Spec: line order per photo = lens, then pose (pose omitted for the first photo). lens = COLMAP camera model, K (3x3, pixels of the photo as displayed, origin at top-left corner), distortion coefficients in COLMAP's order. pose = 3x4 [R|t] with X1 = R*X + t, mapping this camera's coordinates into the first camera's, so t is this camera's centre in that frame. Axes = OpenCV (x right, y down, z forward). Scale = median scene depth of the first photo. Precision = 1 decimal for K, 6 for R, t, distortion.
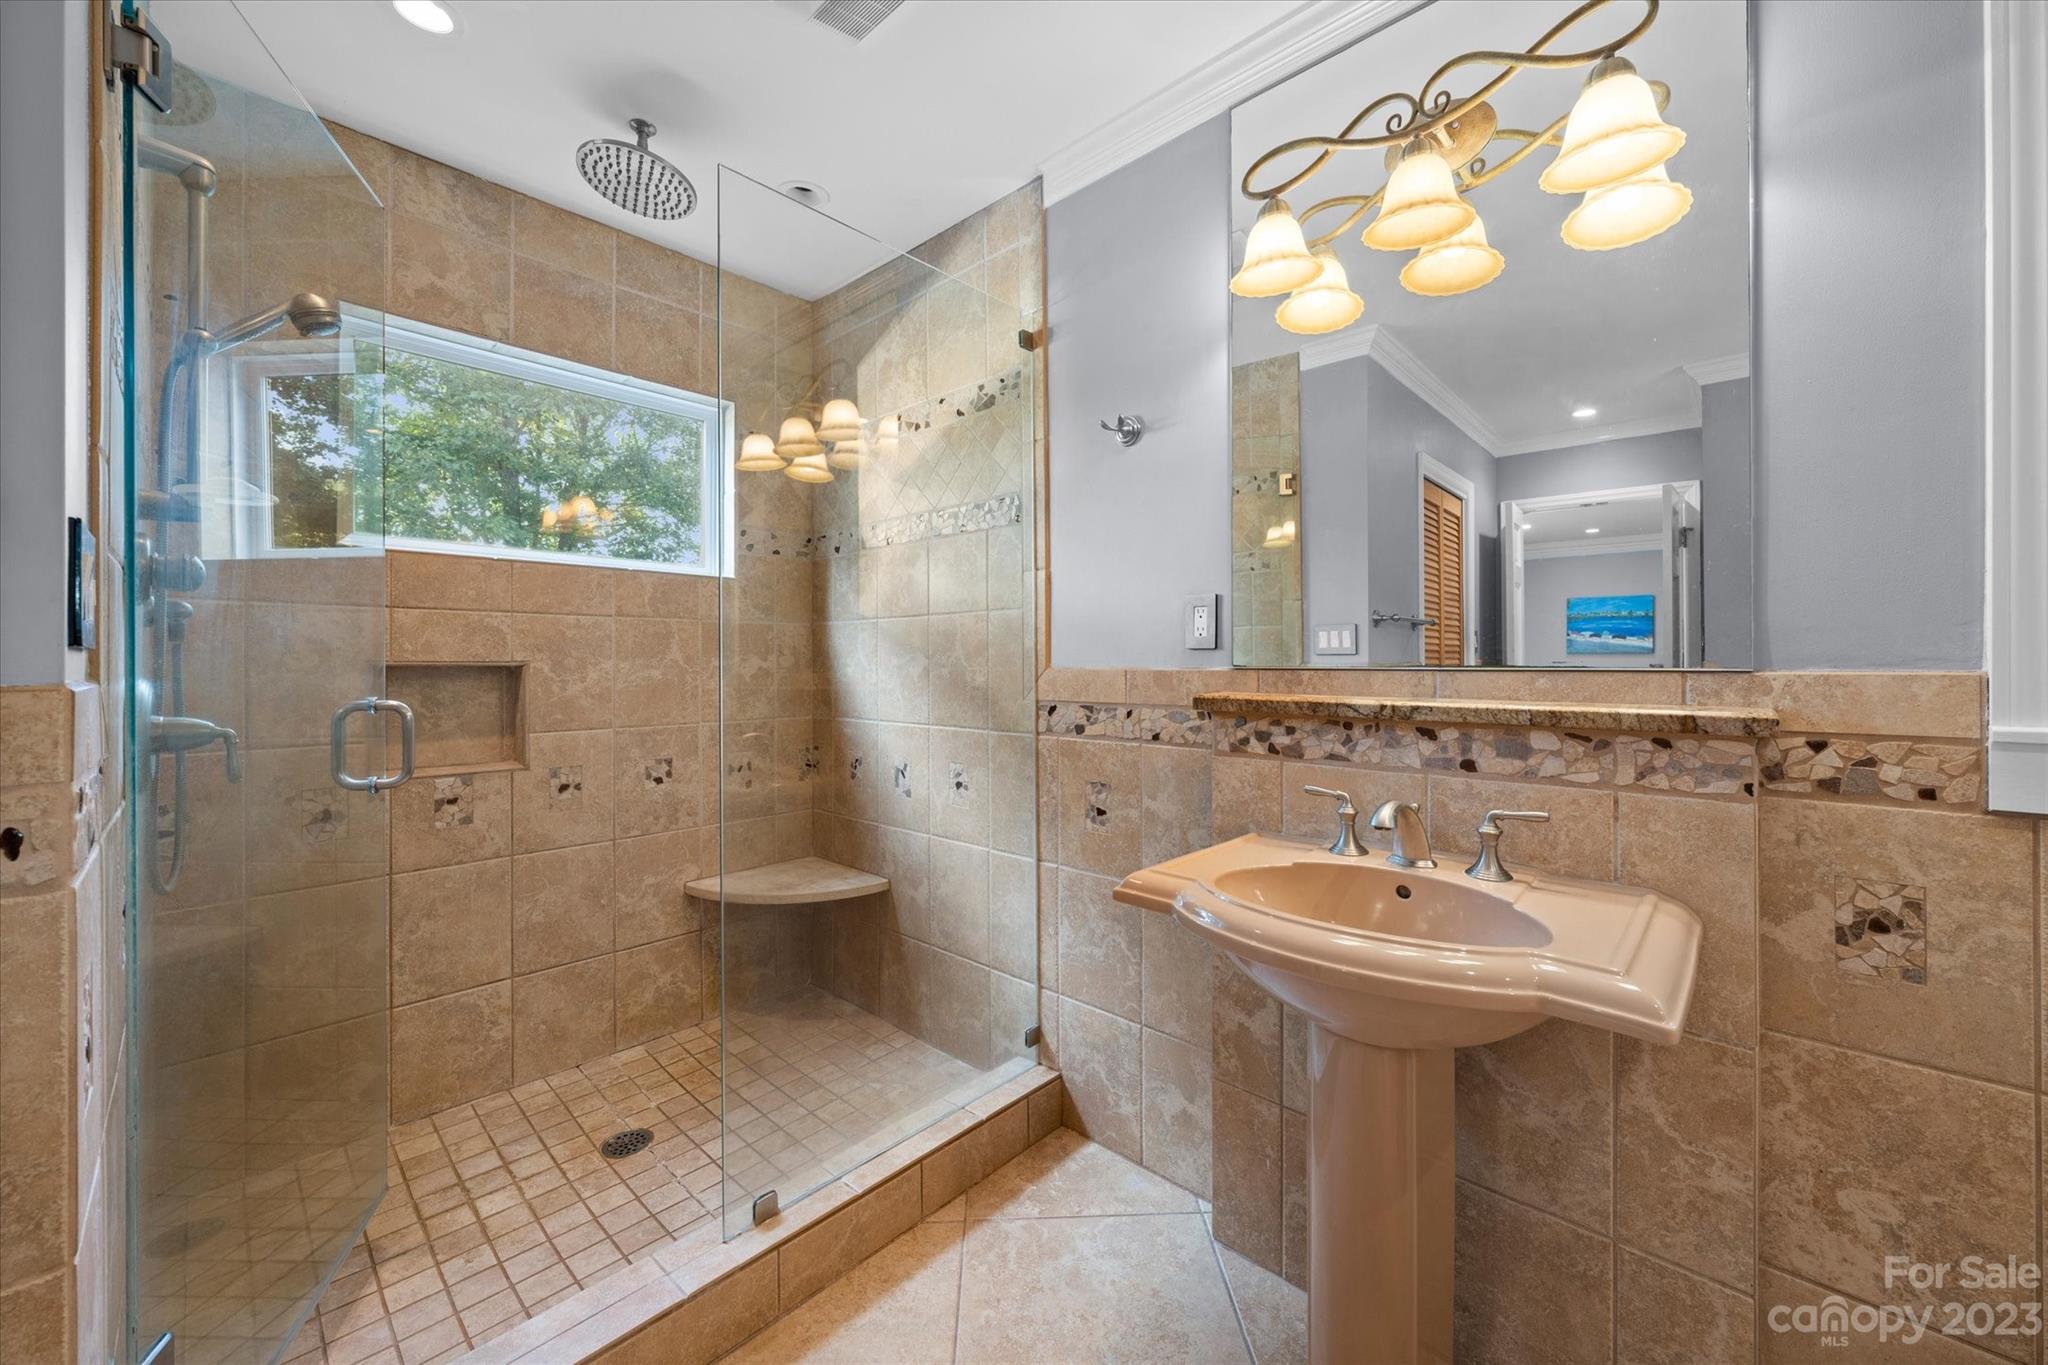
lens RADIAL K [[793.2, 0, 985.9], [0, 793.2, 663.6], [0, 0, 1]] dist [-0.001939, -0.000380]
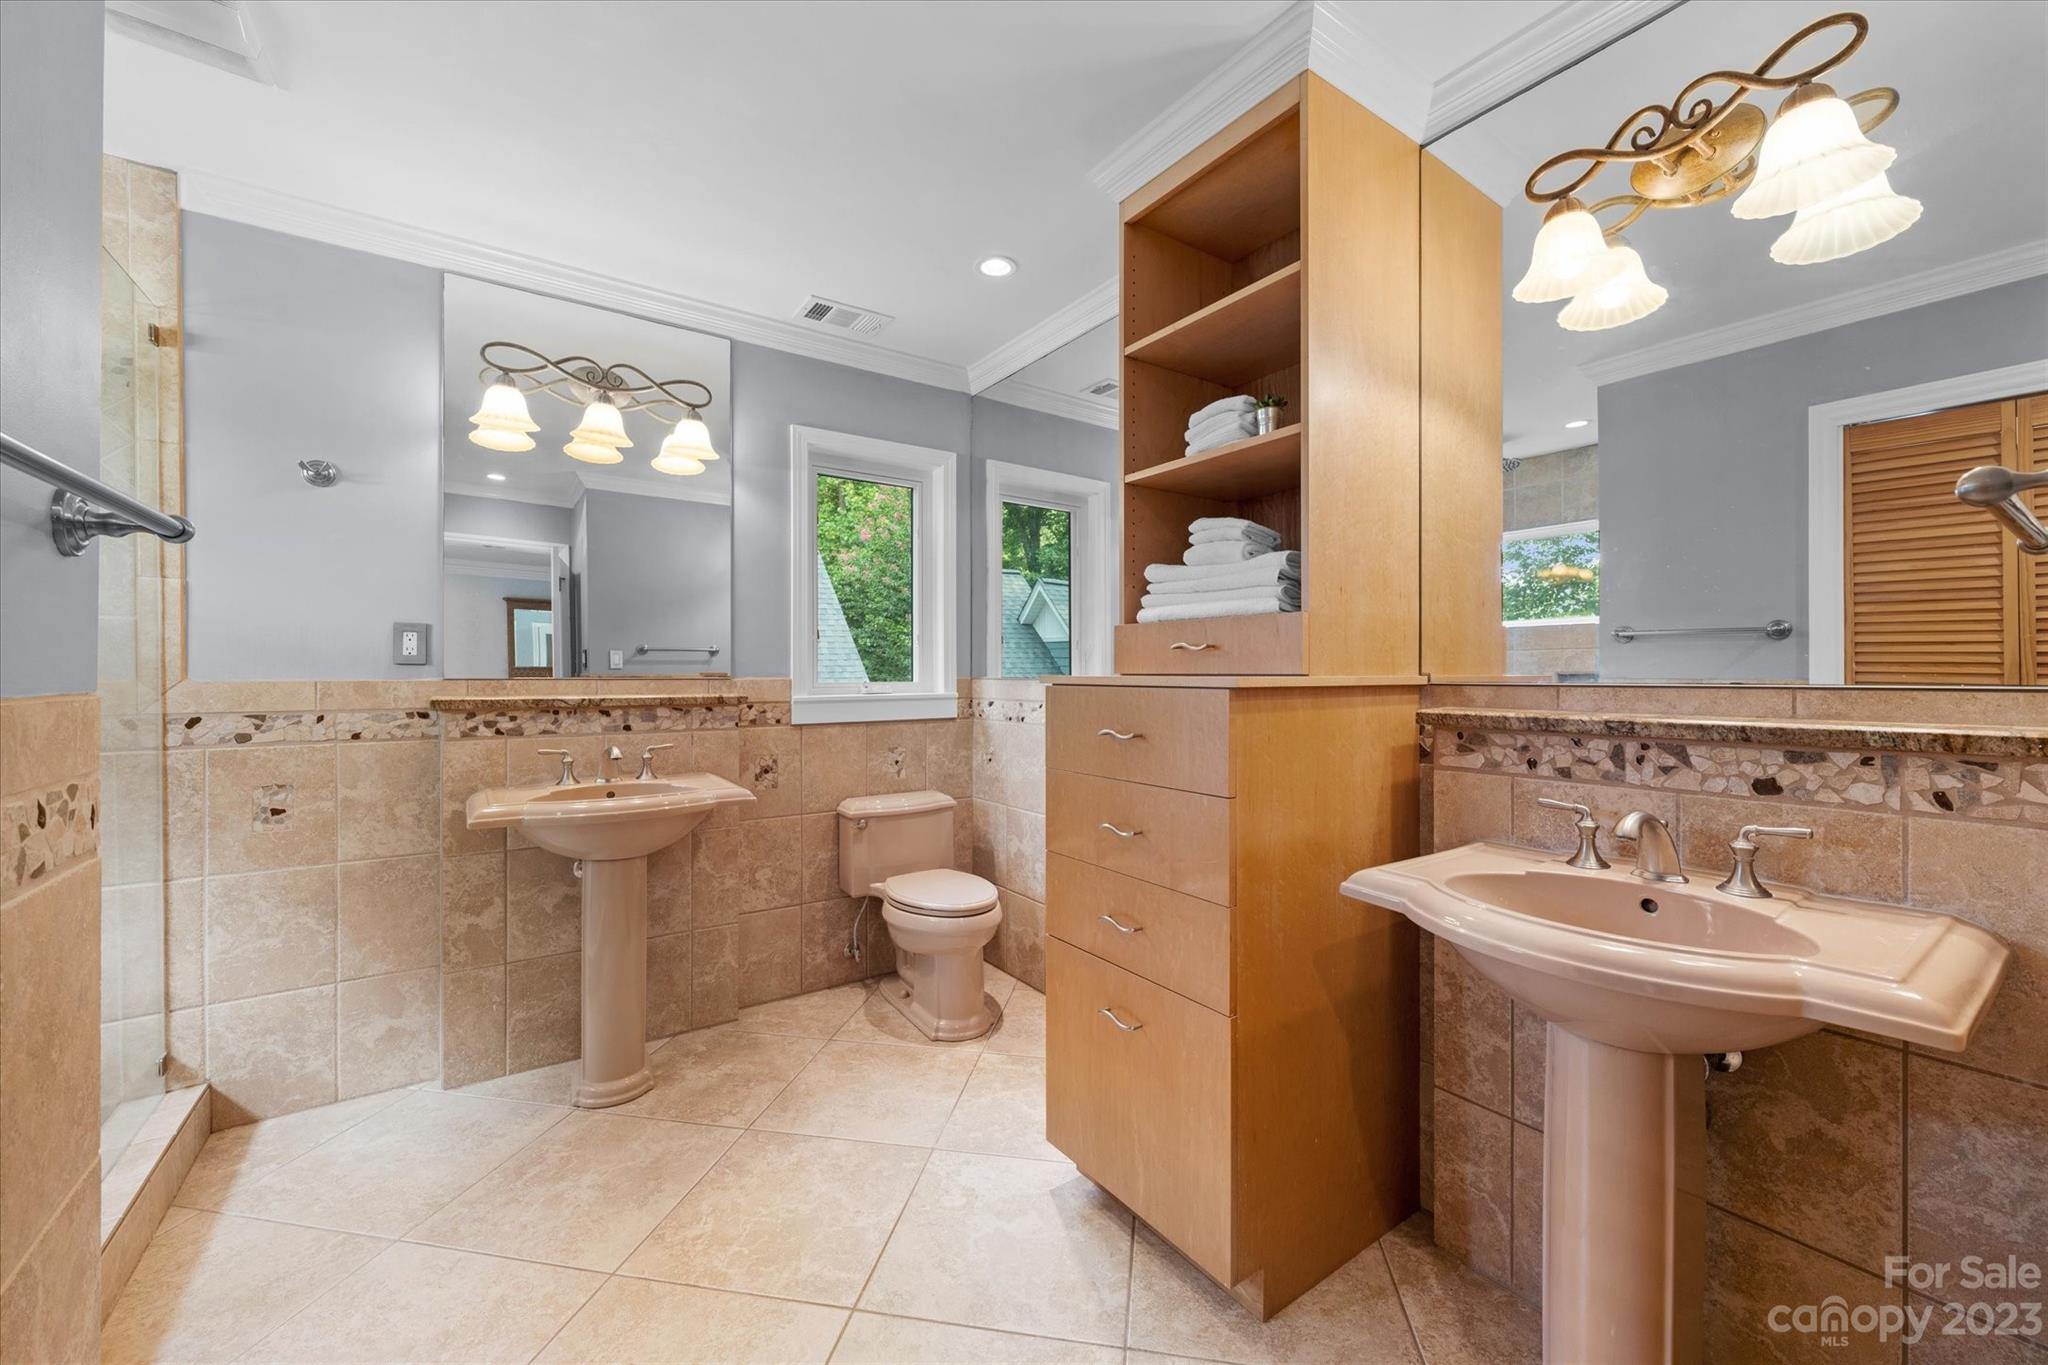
lens RADIAL K [[793.2, 0, 985.9], [0, 793.2, 663.6], [0, 0, 1]] dist [-0.001939, -0.000380]
pose [[0.267952, 0.014207, 0.963328, -0.785492], [0.000161, 0.999891, -0.014791, -0.000192], [-0.963432, 0.004118, 0.267920, -0.280711]]
